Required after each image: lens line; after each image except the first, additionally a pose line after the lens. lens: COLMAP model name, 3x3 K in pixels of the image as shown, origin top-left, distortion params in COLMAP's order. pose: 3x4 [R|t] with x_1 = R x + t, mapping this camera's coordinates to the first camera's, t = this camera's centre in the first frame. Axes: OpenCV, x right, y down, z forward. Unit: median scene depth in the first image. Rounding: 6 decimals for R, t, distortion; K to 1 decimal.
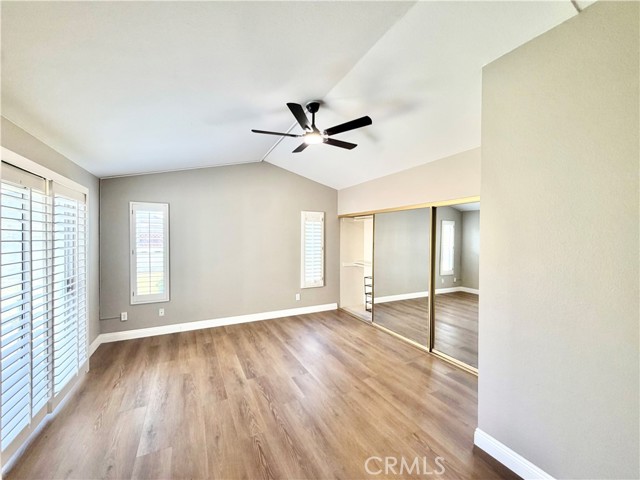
lens RADIAL K [[256.1, 0, 320.3], [0, 256.1, 241.3], [0, 0, 1]] dist [-0.003192, 0.000704]
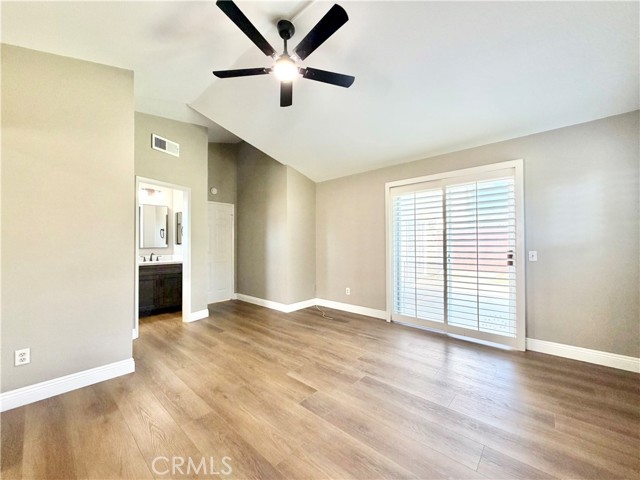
lens RADIAL K [[256.1, 0, 320.8], [0, 256.1, 240.7], [0, 0, 1]] dist [-0.003192, 0.000704]
pose [[-0.933239, -0.010682, -0.359097, 0.165441], [-0.007799, 0.999925, -0.009477, 0.128710], [0.359171, -0.006044, -0.933252, 1.916837]]
